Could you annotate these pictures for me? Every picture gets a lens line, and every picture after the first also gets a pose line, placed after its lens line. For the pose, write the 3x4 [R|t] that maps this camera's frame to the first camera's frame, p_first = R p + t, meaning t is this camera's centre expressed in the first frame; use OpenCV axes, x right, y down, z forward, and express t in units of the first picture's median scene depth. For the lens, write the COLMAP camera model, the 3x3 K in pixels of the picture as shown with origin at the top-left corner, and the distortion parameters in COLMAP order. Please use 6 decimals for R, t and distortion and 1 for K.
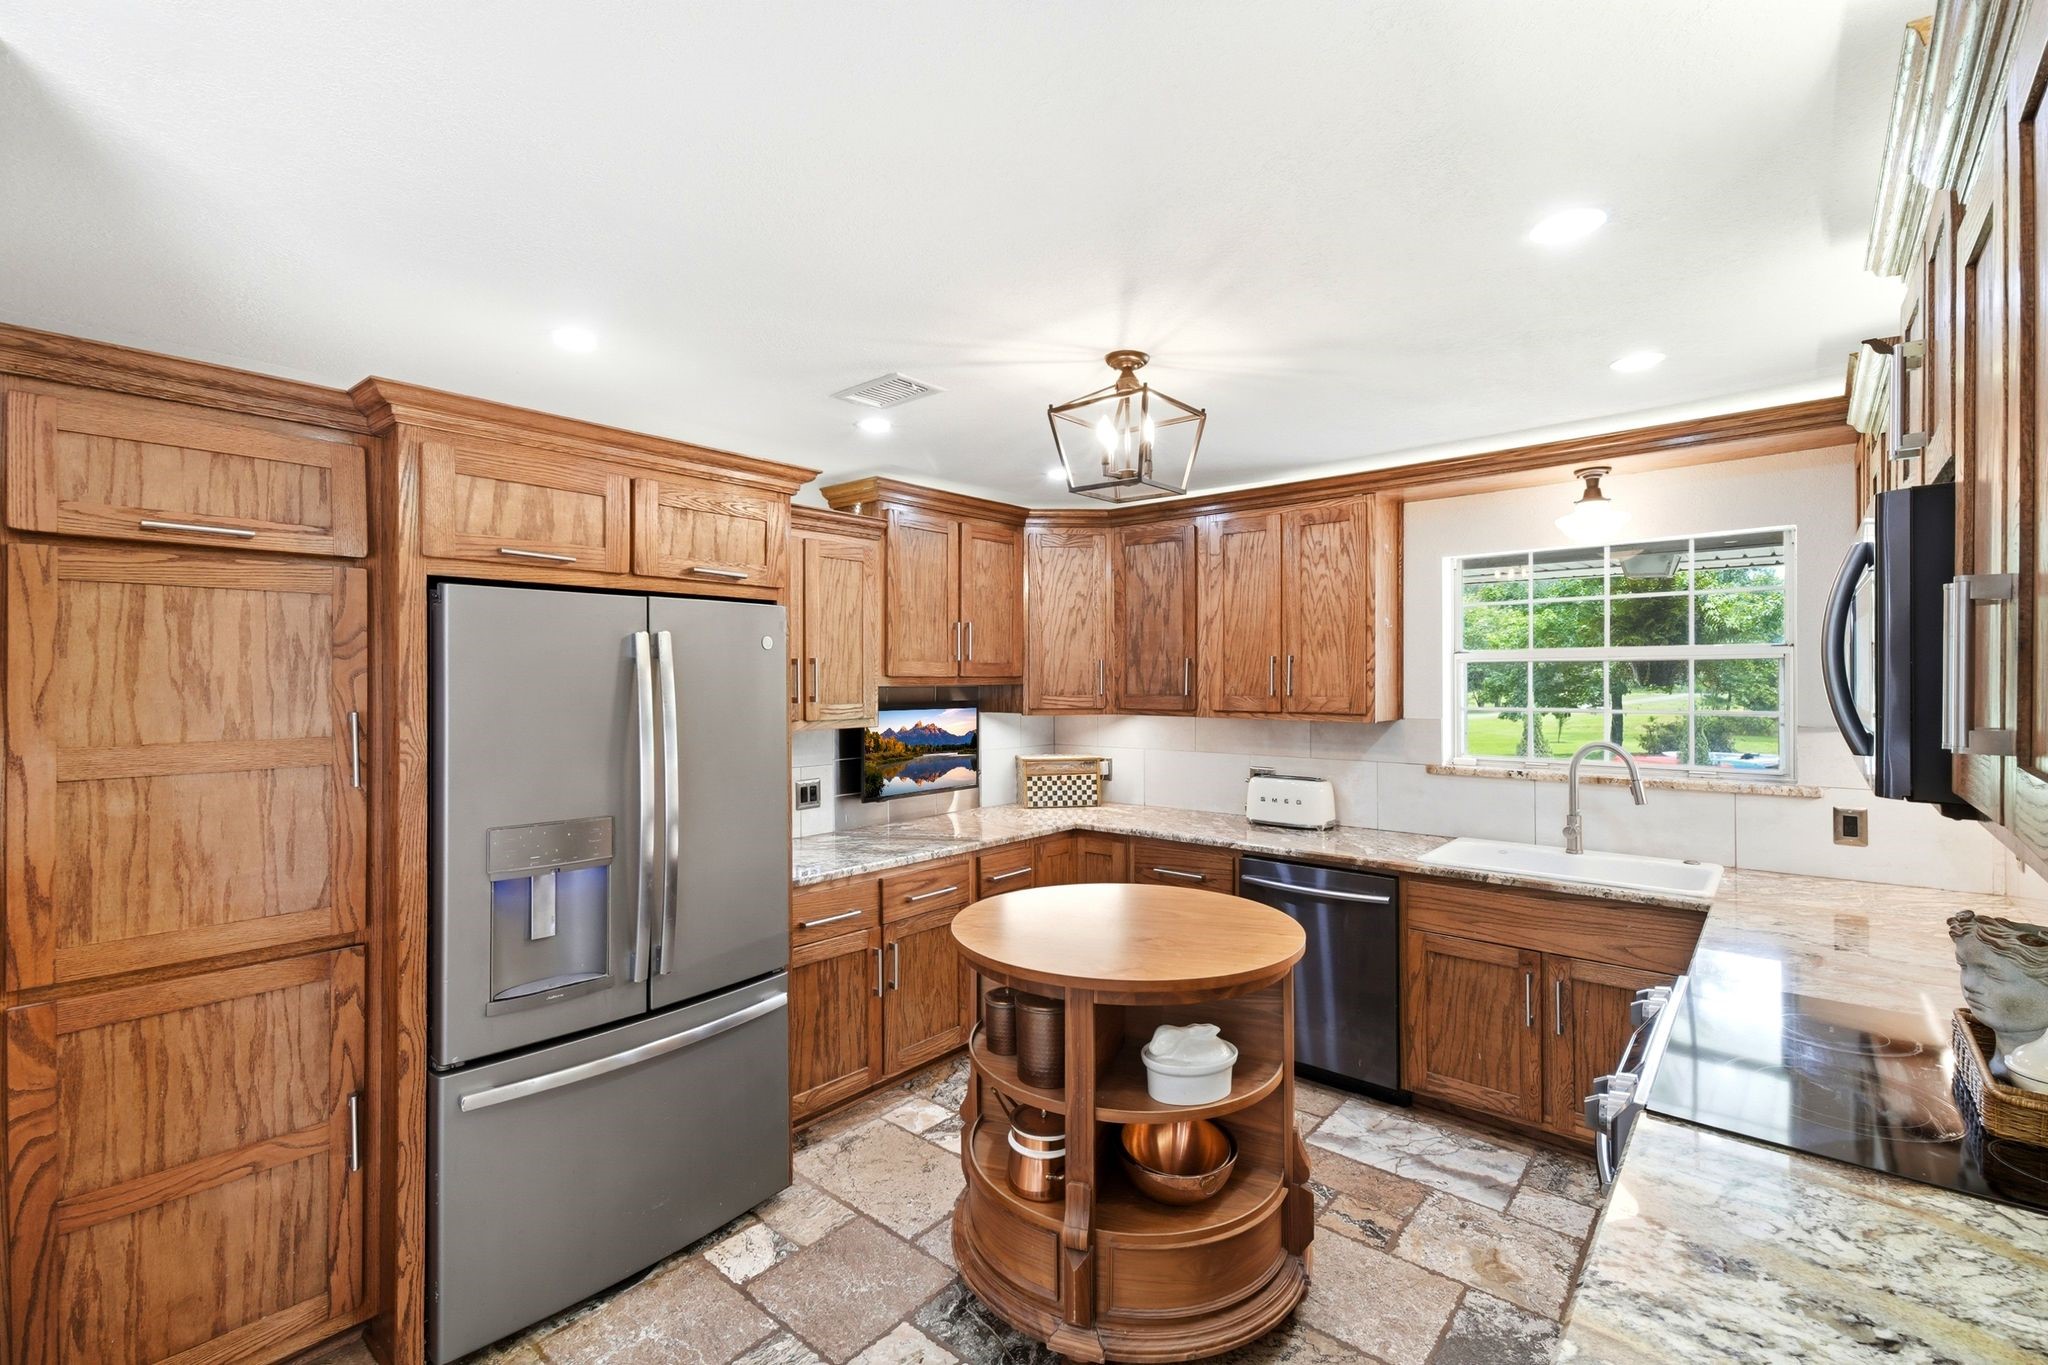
lens RADIAL K [[889.8, 0, 1027.9], [0, 889.8, 679.4], [0, 0, 1]] dist [-0.036857, 0.050647]
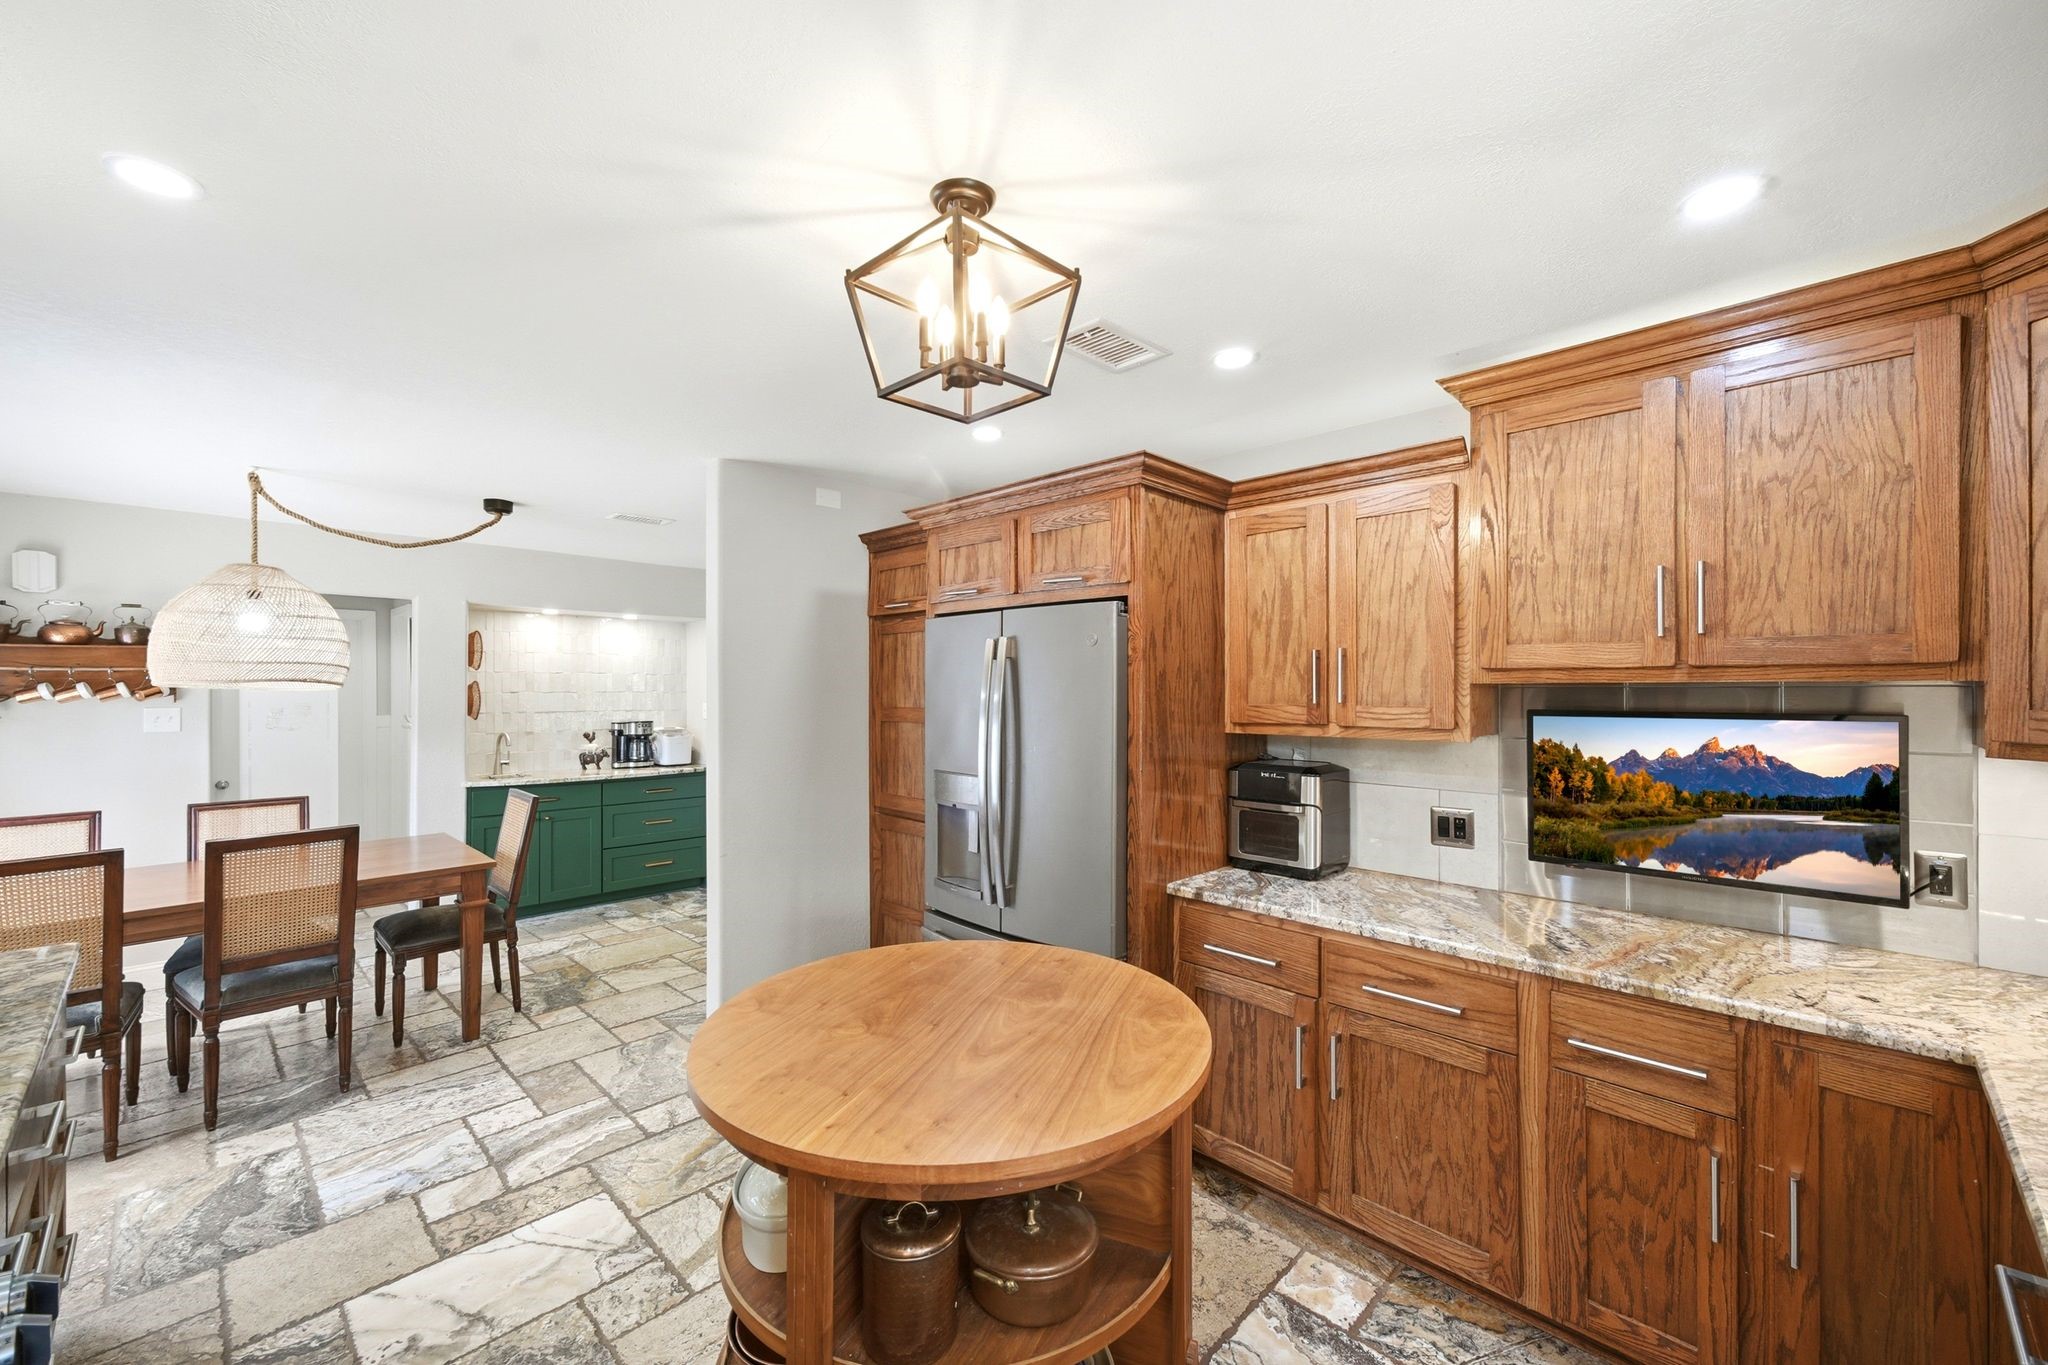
lens RADIAL K [[817.8, 0, 1024.0], [0, 817.8, 682.5], [0, 0, 1]] dist [0.002254, 0.000398]
pose [[-0.081749, -0.001767, -0.996651, 0.484232], [0.000147, 0.999998, -0.001785, 0.008211], [0.996653, -0.000292, -0.081749, 0.714794]]
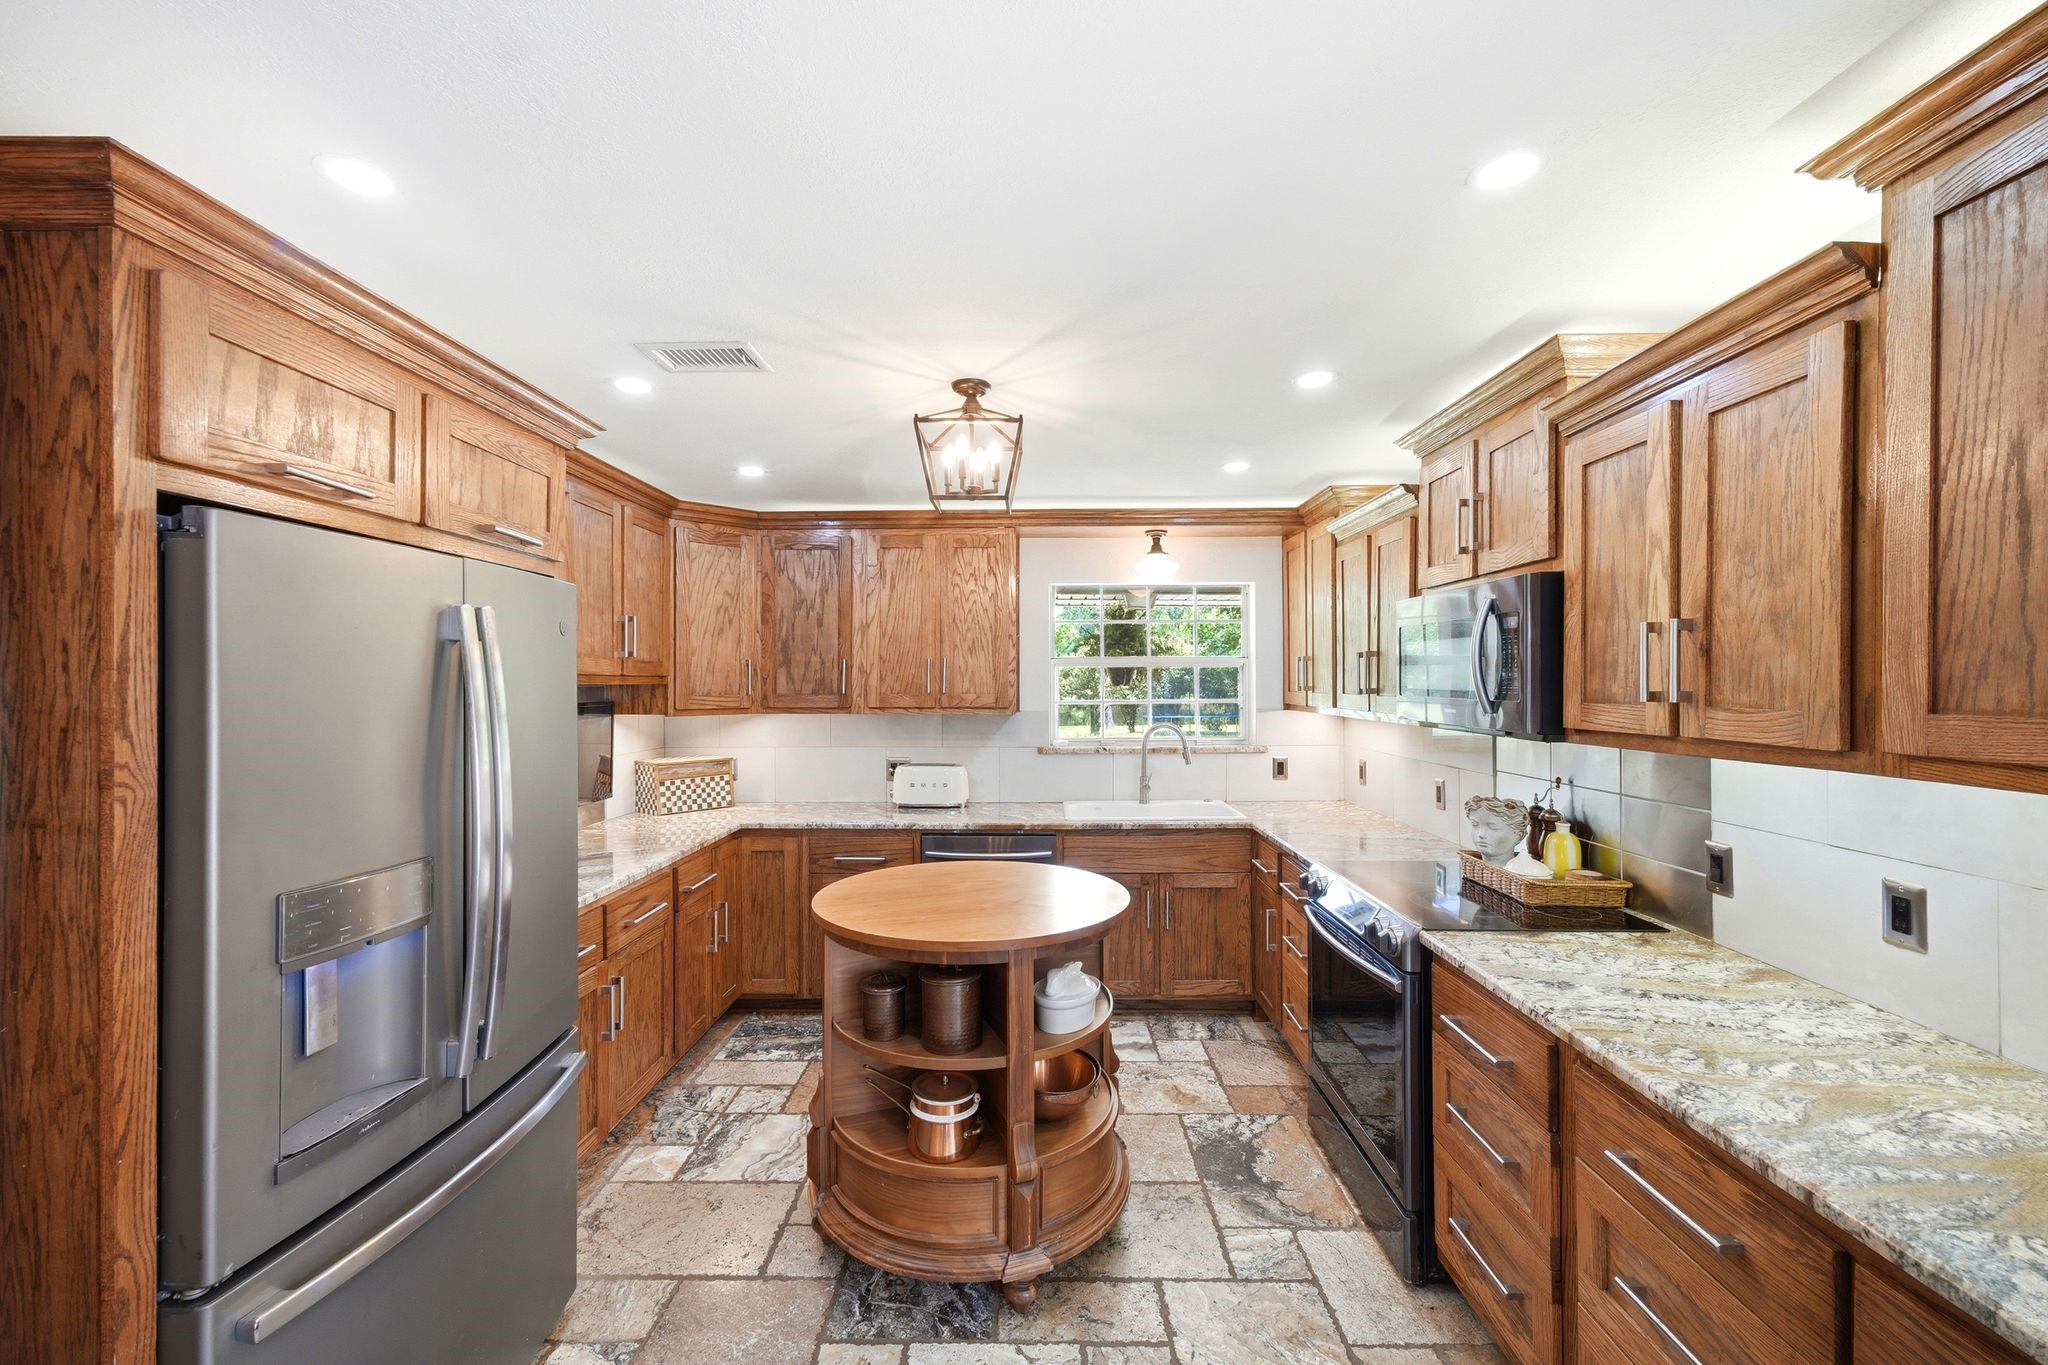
lens RADIAL K [[817.8, 0, 1024.0], [0, 817.8, 682.5], [0, 0, 1]] dist [0.002254, 0.000398]
pose [[0.773036, 0.001309, 0.634361, -0.317483], [0.001348, 0.999992, -0.003707, 0.009171], [-0.634361, 0.003720, 0.773028, 0.105010]]
